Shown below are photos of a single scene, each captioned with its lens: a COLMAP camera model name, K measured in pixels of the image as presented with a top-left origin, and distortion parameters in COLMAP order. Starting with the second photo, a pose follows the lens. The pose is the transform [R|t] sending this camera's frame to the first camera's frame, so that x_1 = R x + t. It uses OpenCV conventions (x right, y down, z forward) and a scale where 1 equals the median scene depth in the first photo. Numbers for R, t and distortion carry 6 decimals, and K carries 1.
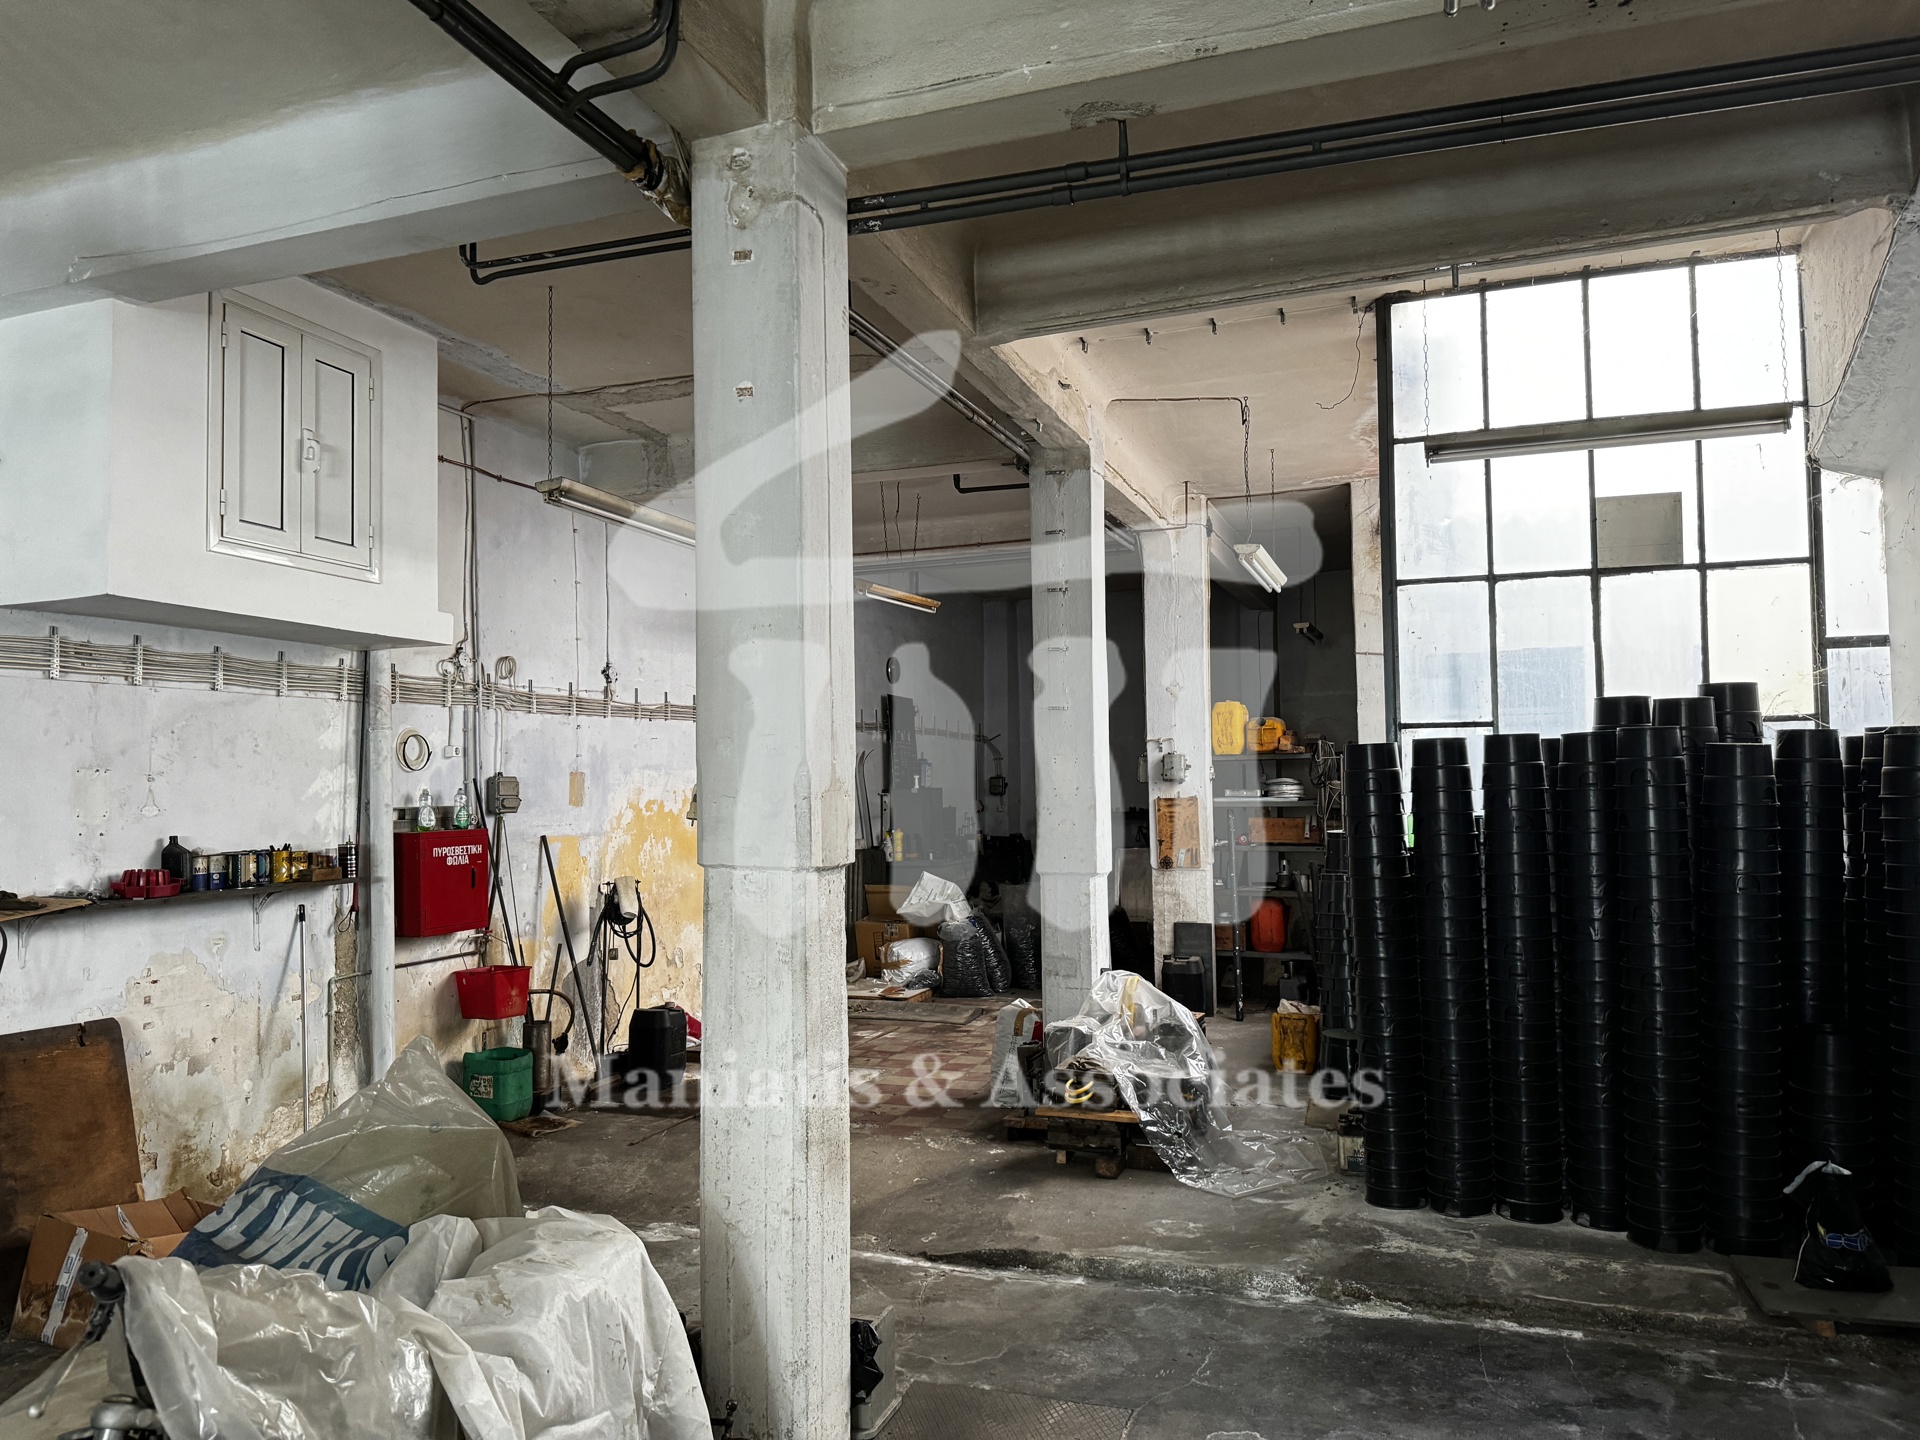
lens RADIAL K [[1345.2, 0, 958.9], [0, 1345.2, 728.2], [0, 0, 1]] dist [0.055891, -0.072047]
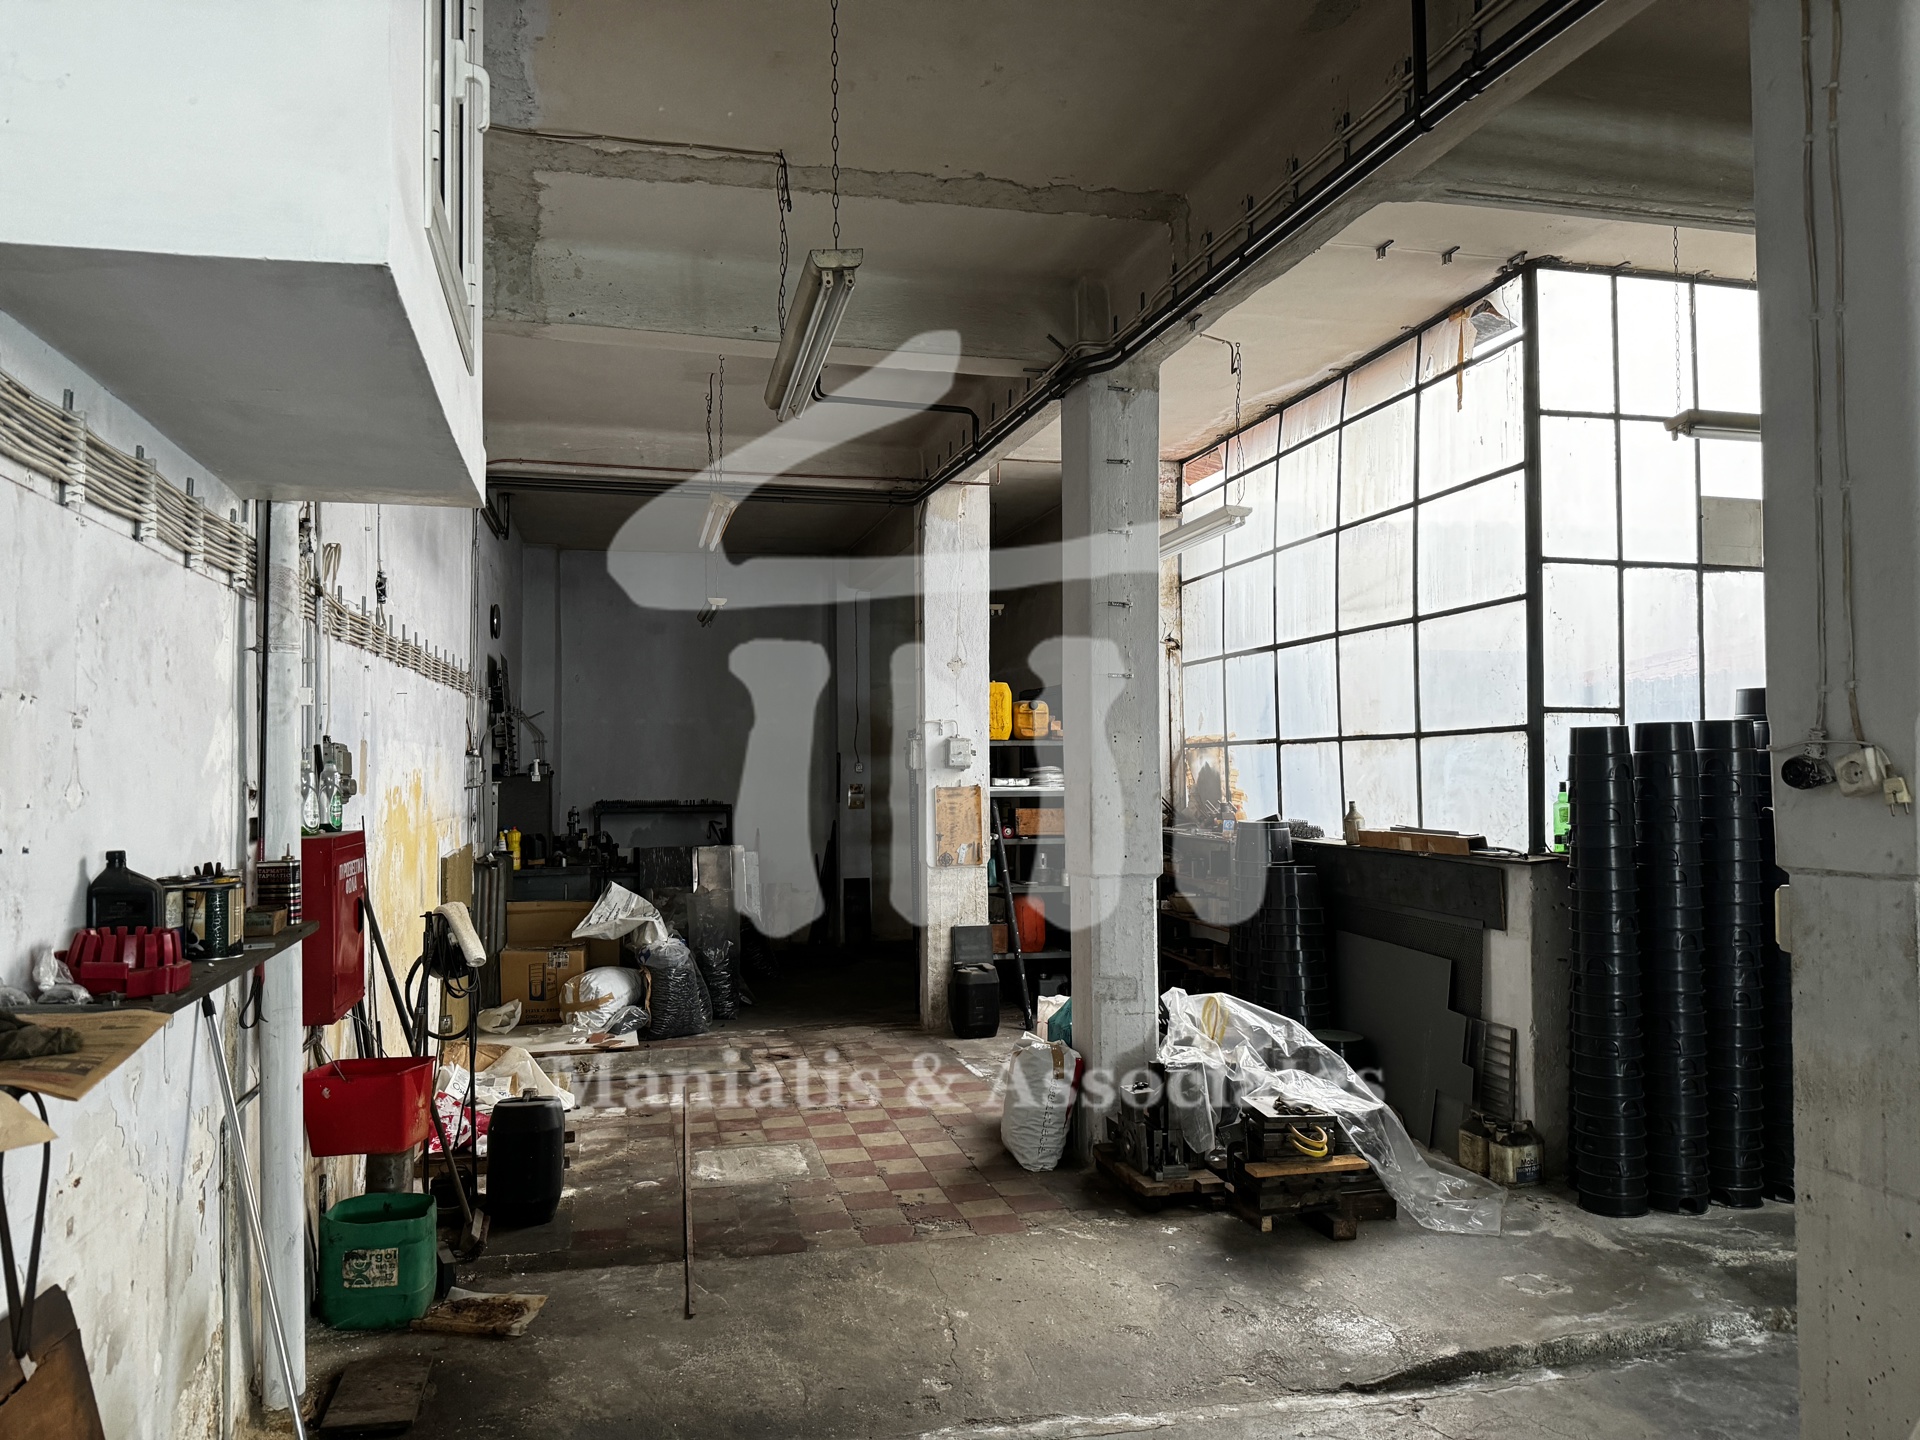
lens RADIAL K [[1345.2, 0, 957.2], [0, 1345.2, 729.9], [0, 0, 1]] dist [0.055891, -0.072047]
pose [[0.829896, 0.028112, 0.557210, -0.631515], [-0.030499, 0.999522, -0.005003, 0.034474], [-0.557084, -0.012842, 0.830357, 0.497229]]
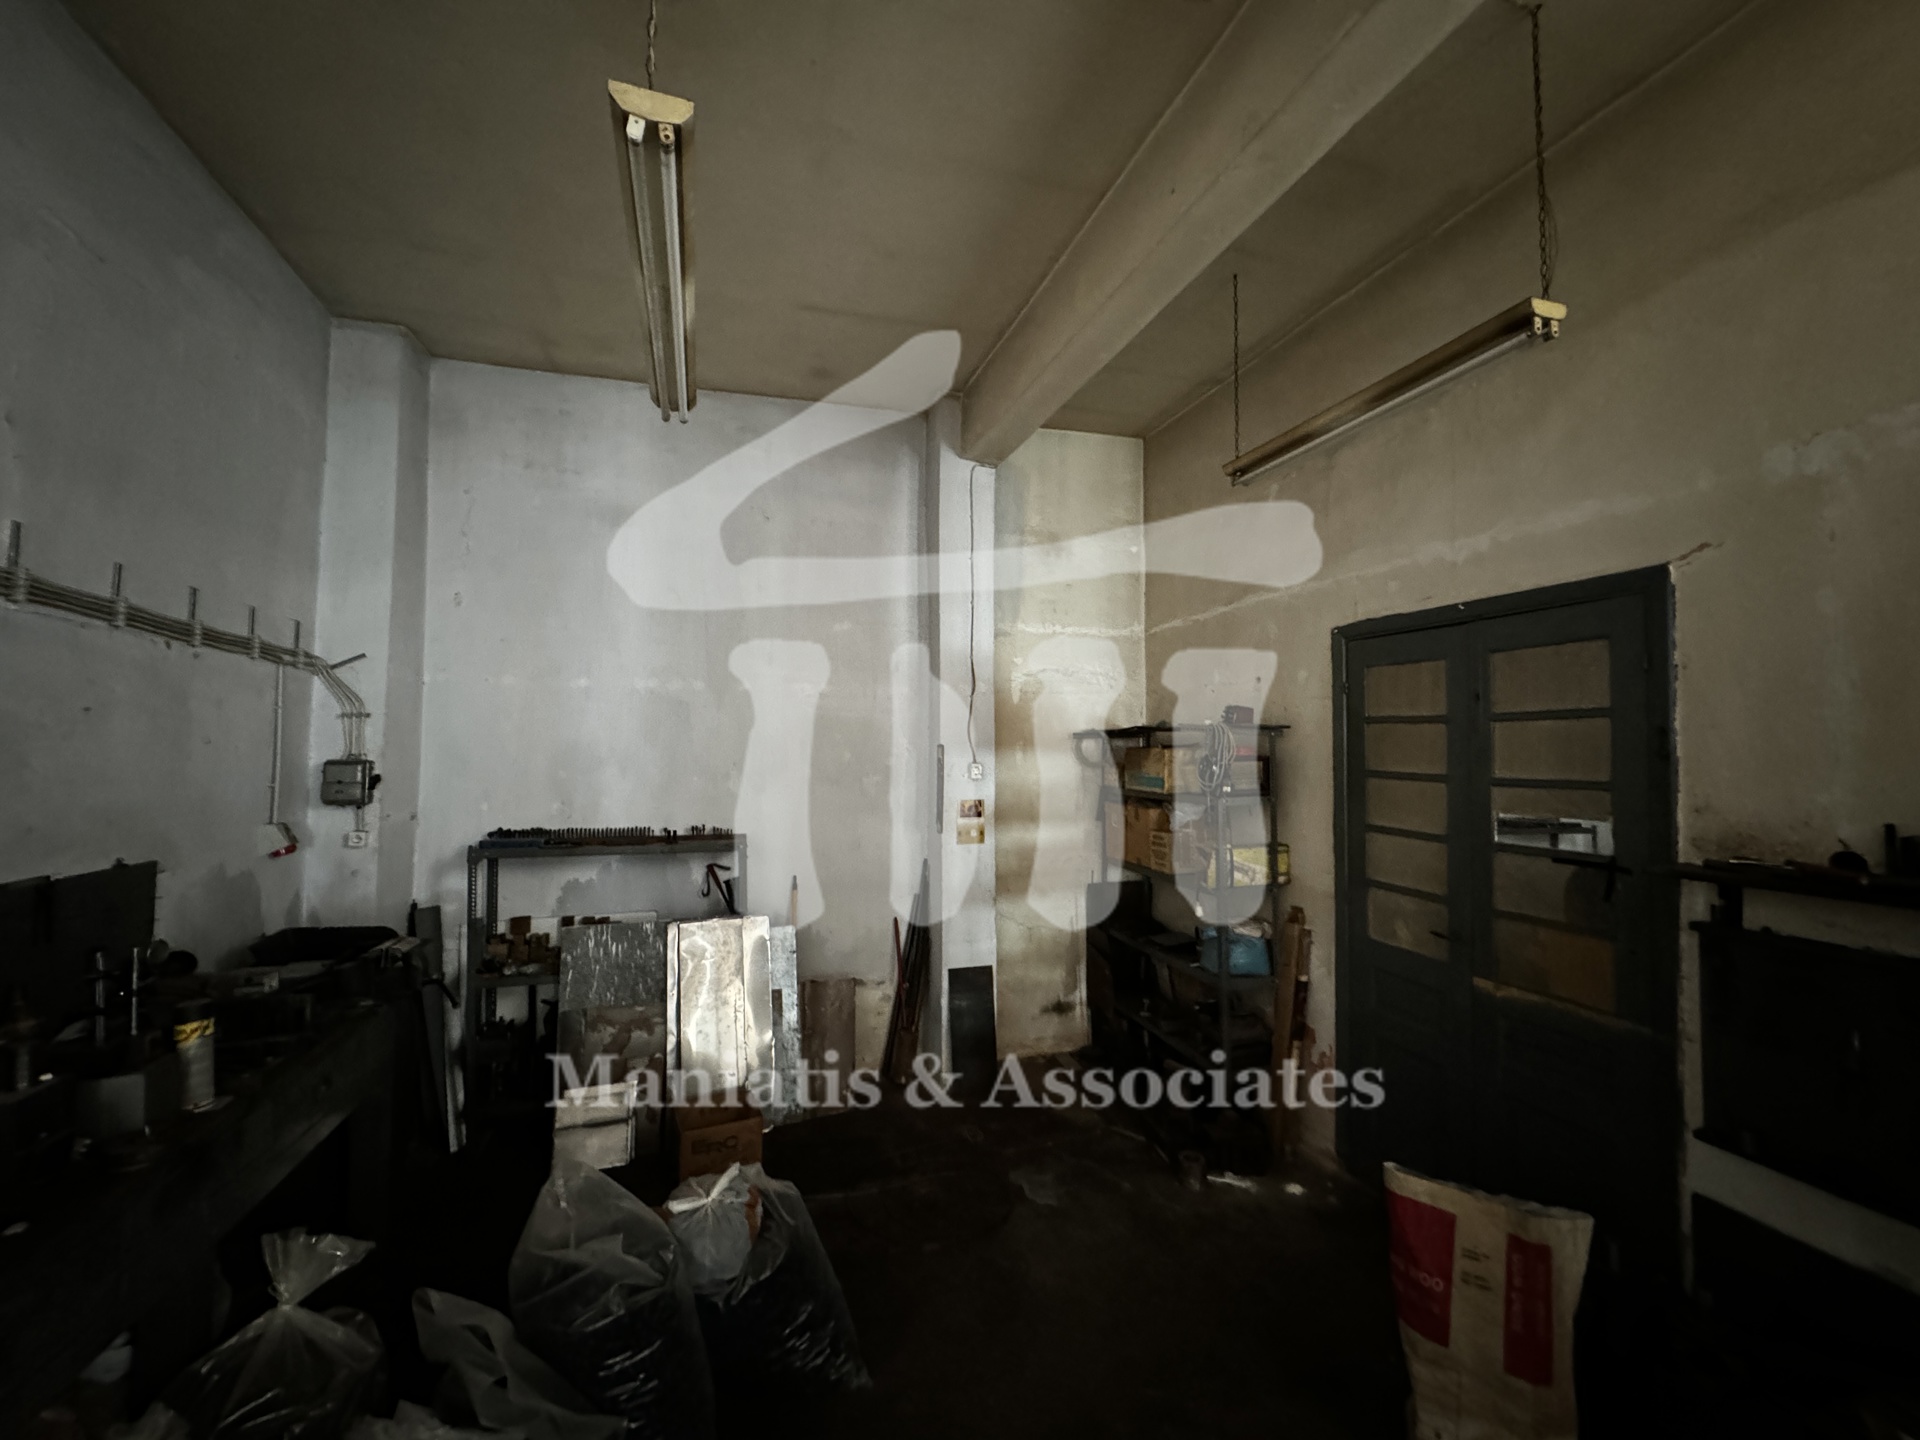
lens RADIAL K [[764.6, 0, 962.8], [0, 764.6, 716.5], [0, 0, 1]] dist [-0.001089, 0.000584]
pose [[0.783960, 0.039282, 0.619567, 0.087013], [-0.046052, 0.998926, -0.005062, 0.044662], [-0.619101, -0.024564, 0.784927, 2.029864]]
